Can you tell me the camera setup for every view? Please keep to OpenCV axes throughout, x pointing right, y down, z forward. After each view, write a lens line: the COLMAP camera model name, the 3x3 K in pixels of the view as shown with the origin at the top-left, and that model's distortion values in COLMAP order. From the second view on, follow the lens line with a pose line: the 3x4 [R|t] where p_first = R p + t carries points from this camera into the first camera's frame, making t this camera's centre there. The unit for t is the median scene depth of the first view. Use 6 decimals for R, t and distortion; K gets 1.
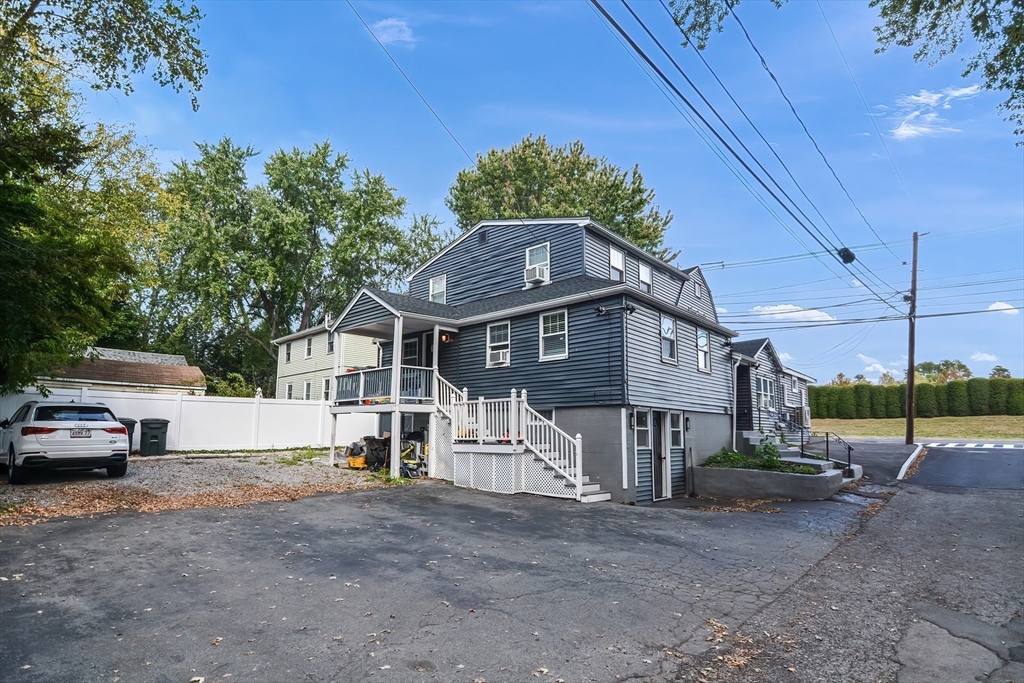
lens RADIAL K [[516.4, 0, 514.9], [0, 516.4, 359.5], [0, 0, 1]] dist [0.000157, -0.020106]
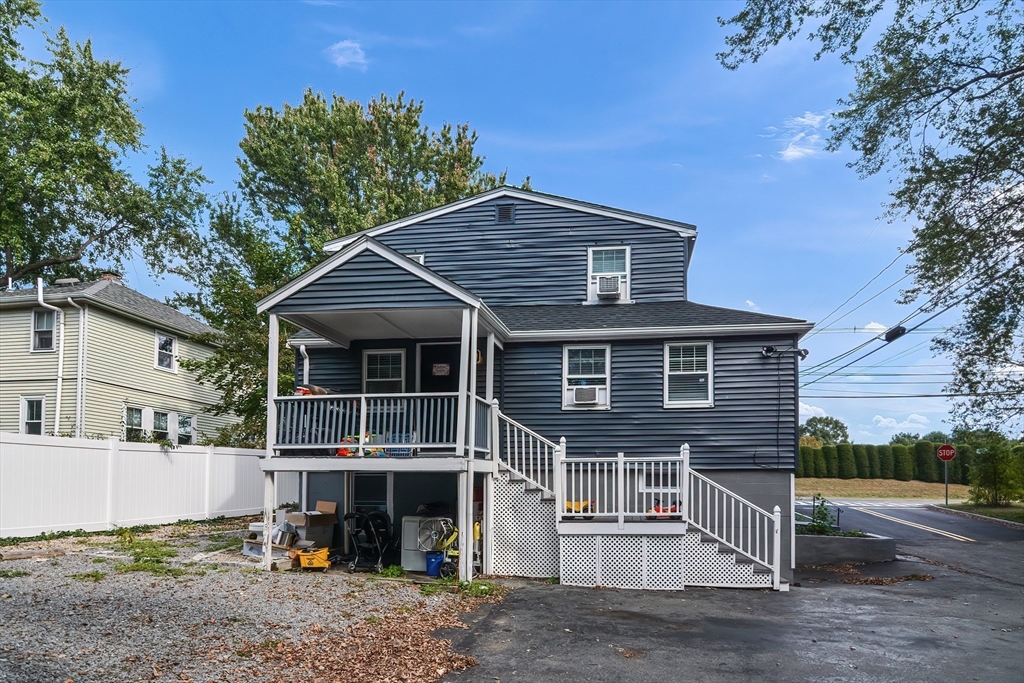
lens RADIAL K [[513.0, 0, 512.3], [0, 513.0, 464.4], [0, 0, 1]] dist [-0.003232, -0.001461]
pose [[0.801626, 0.019276, 0.597516, -0.527549], [-0.082601, 0.993465, 0.078767, 0.042079], [-0.592093, -0.112496, 0.797979, 0.497800]]
